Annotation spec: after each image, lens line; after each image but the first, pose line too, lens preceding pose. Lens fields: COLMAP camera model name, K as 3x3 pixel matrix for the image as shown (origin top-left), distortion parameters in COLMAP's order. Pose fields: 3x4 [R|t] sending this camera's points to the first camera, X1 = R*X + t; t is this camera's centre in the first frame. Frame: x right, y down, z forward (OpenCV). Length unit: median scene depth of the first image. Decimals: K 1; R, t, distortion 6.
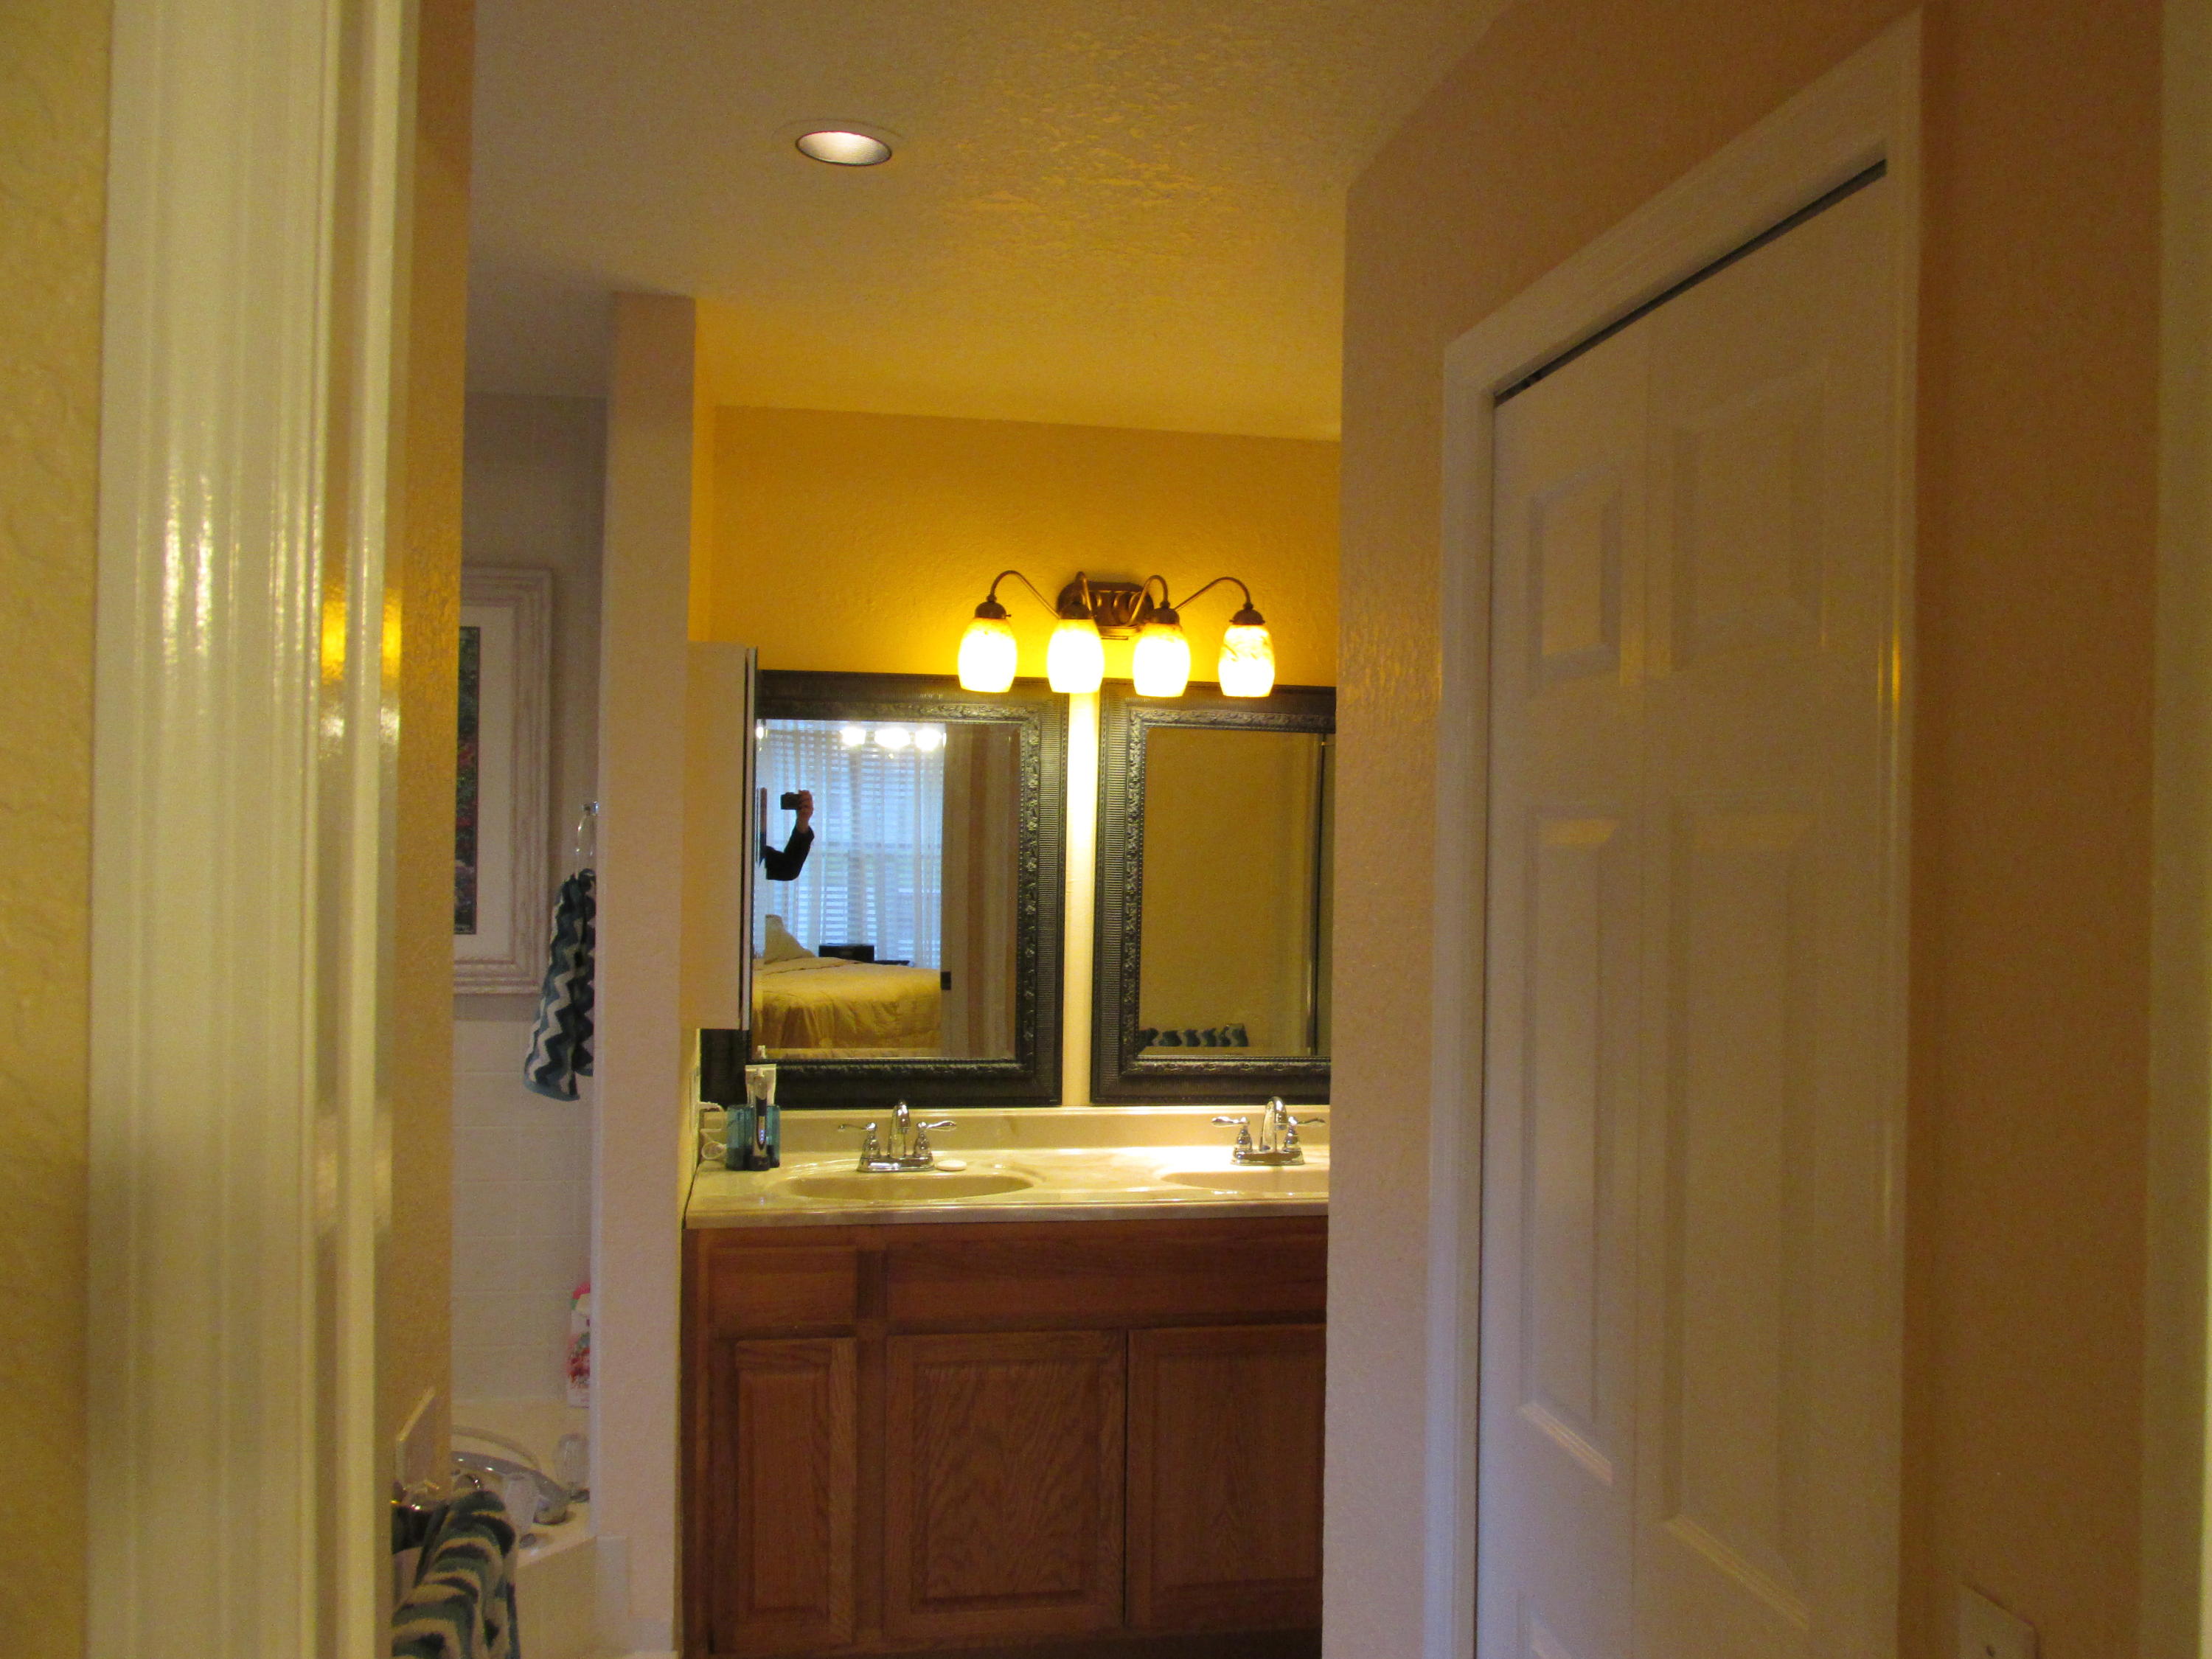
lens RADIAL K [[1836.8, 0, 1101.6], [0, 1836.8, 830.4], [0, 0, 1]] dist [-0.028876, 0.001541]
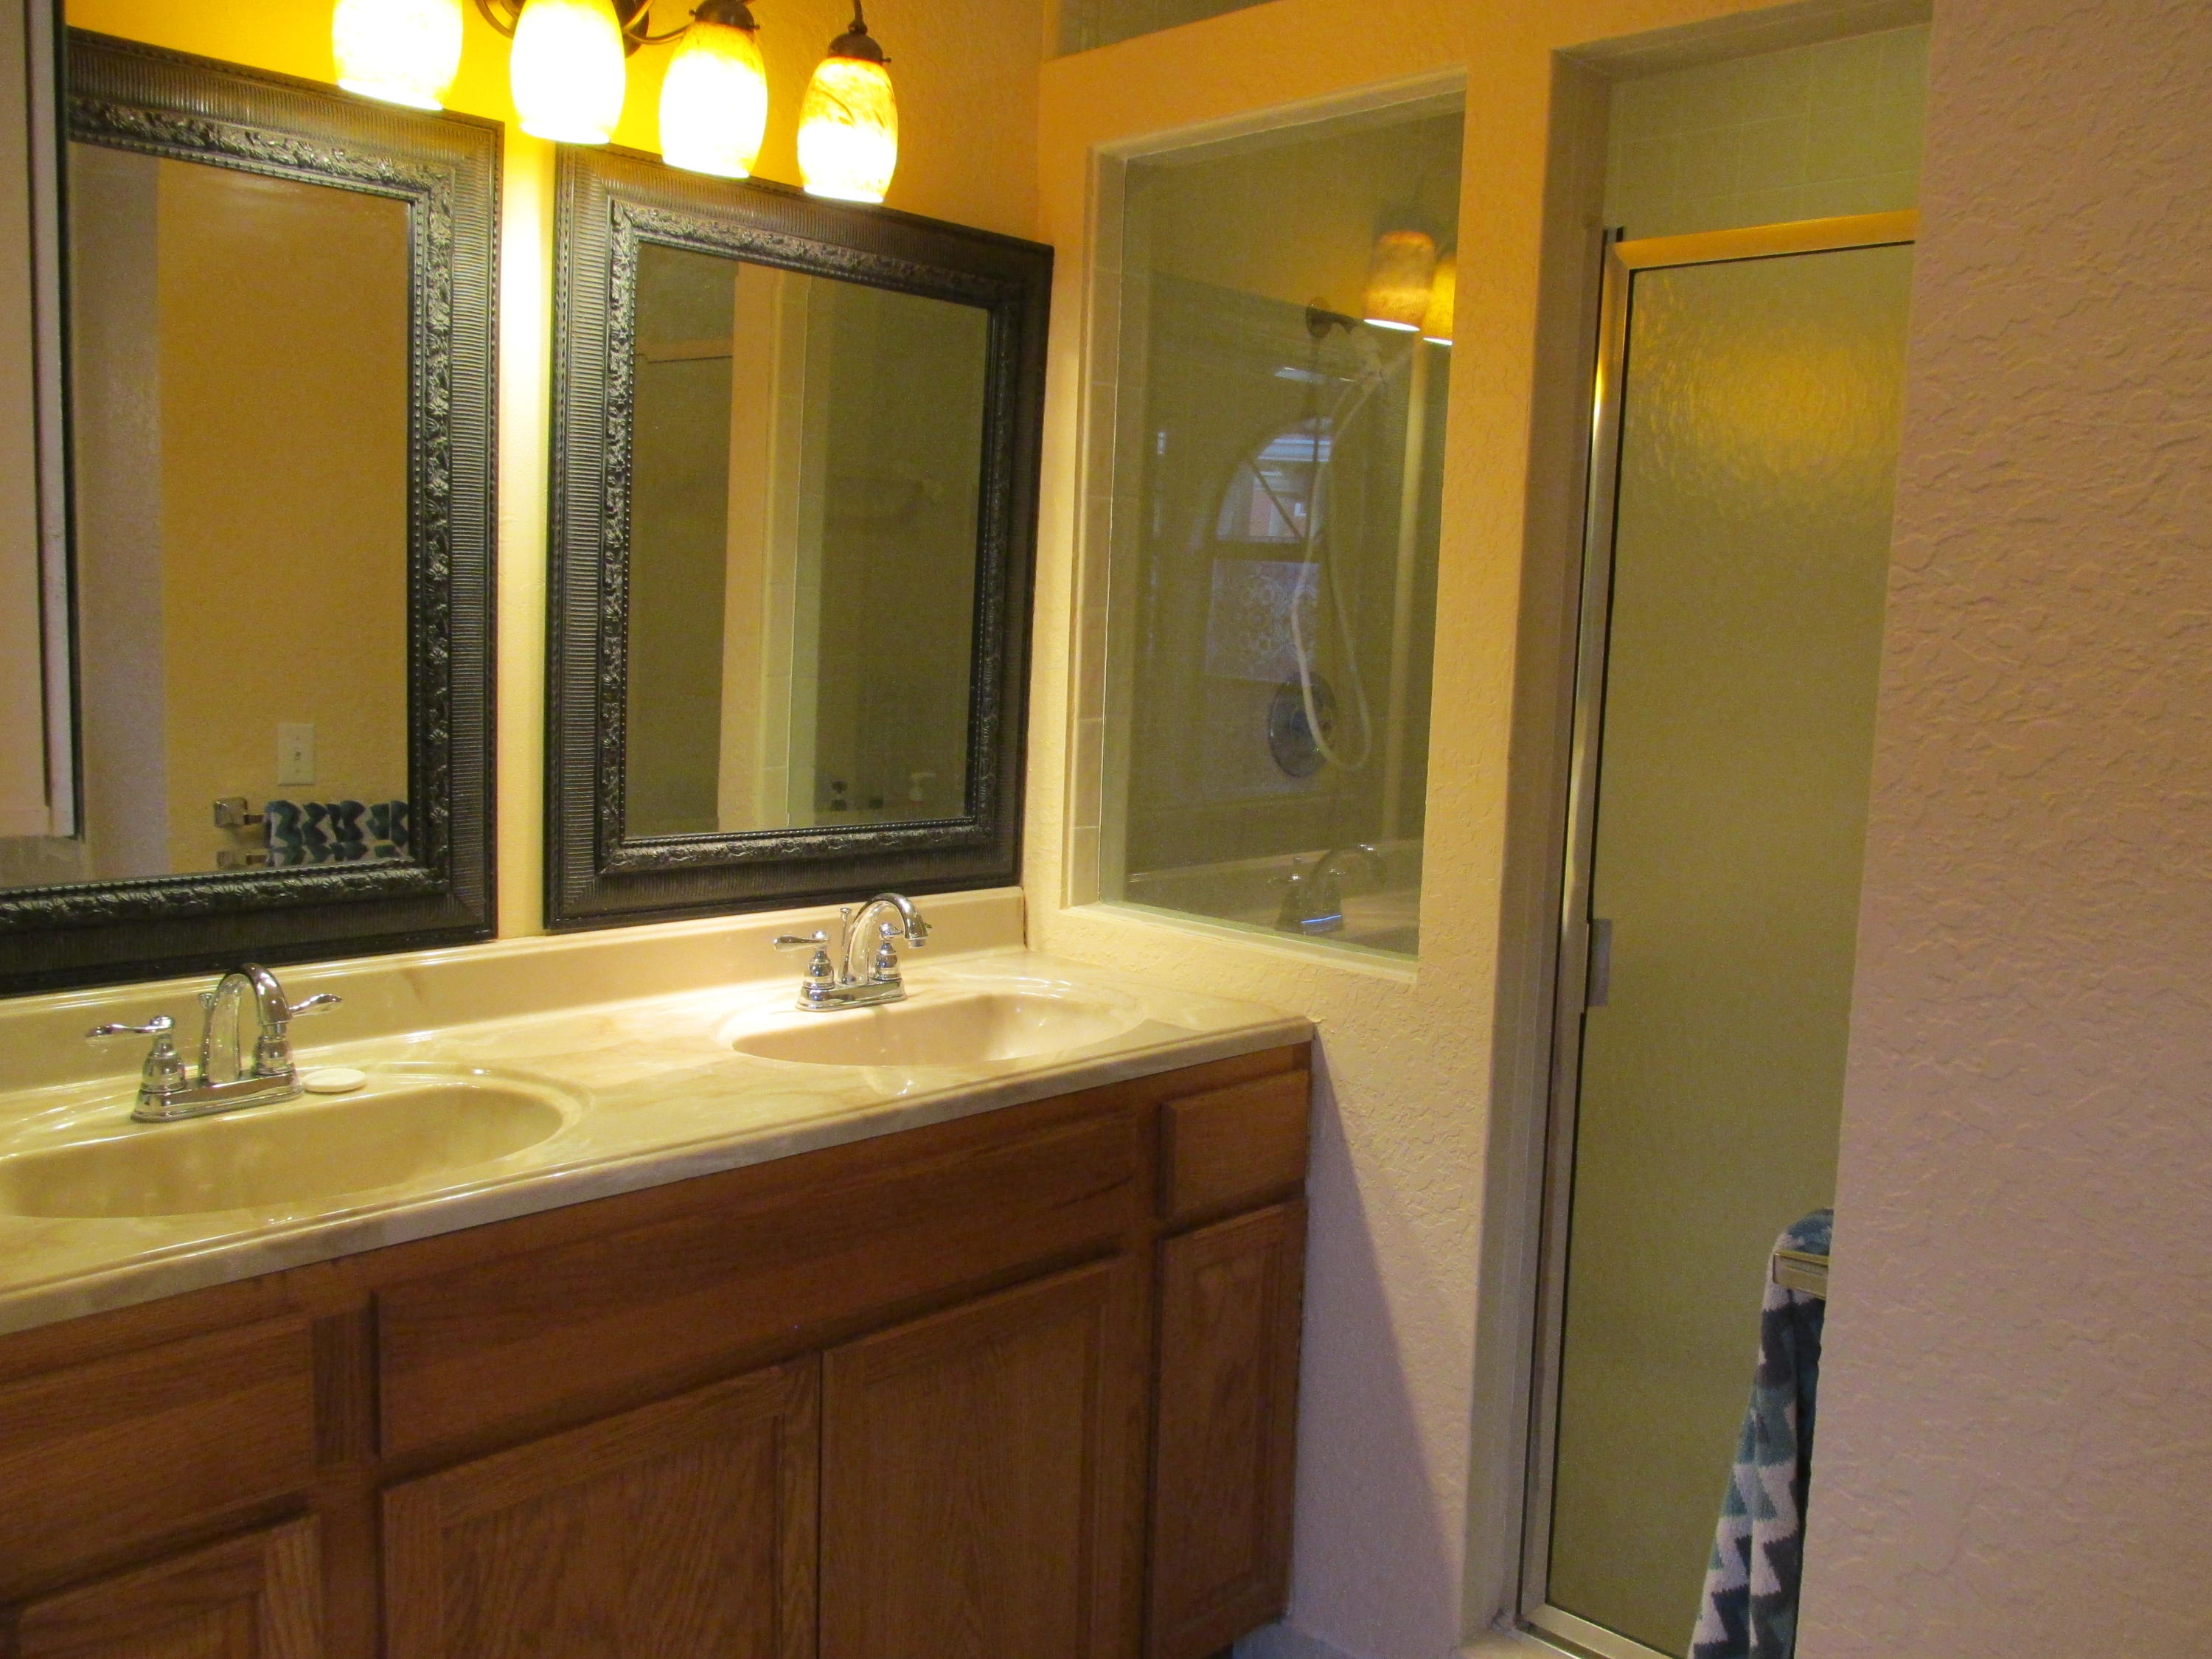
lens RADIAL K [[1836.8, 0, 1107.6], [0, 1836.8, 822.1], [0, 0, 1]] dist [-0.028876, 0.001541]
pose [[0.814915, -0.054439, 0.577019, -0.187225], [-0.020835, 0.992184, 0.123033, 0.046258], [-0.579206, -0.112283, 0.807411, 0.470347]]
